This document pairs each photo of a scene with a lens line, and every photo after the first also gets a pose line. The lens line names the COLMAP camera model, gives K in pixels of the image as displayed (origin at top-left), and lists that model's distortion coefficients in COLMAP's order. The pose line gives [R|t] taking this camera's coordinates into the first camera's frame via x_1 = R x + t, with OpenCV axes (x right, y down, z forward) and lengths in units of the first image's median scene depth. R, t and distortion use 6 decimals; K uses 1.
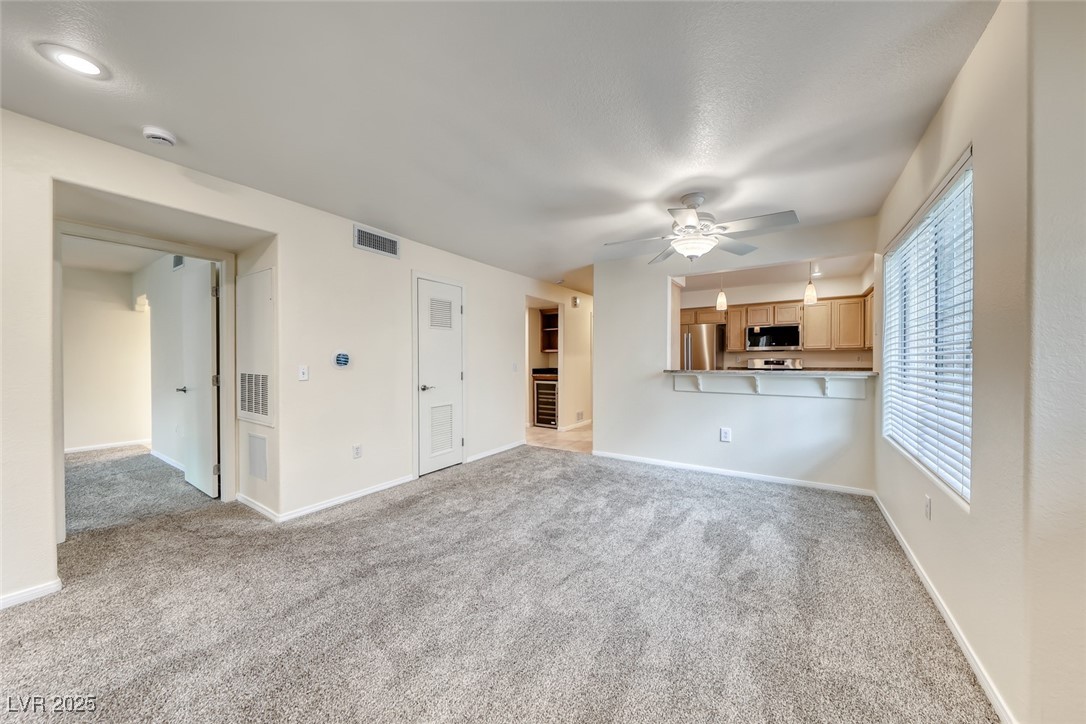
lens RADIAL K [[373.2, 0, 541.2], [0, 373.2, 360.7], [0, 0, 1]] dist [0.008144, -0.003785]
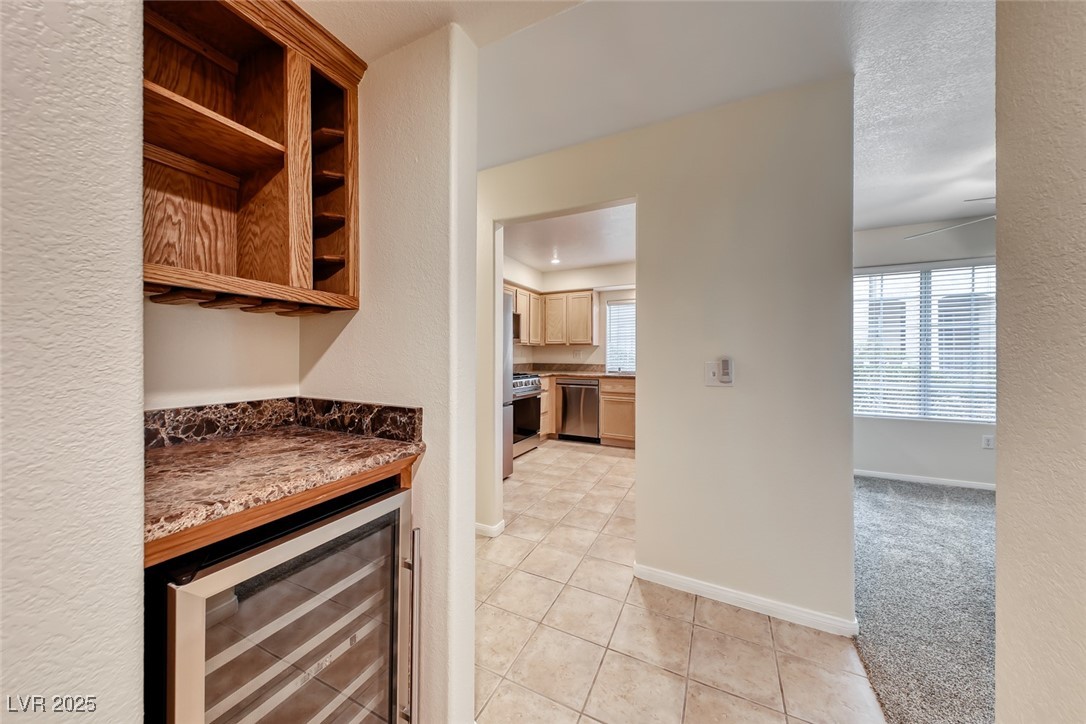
lens RADIAL K [[373.2, 0, 540.7], [0, 373.2, 355.5], [0, 0, 1]] dist [0.008144, -0.003785]
pose [[-0.141587, 0.003309, 0.989920, -0.198607], [0.002775, 0.999992, -0.002946, -0.000014], [-0.989922, 0.002330, -0.141595, 1.545328]]
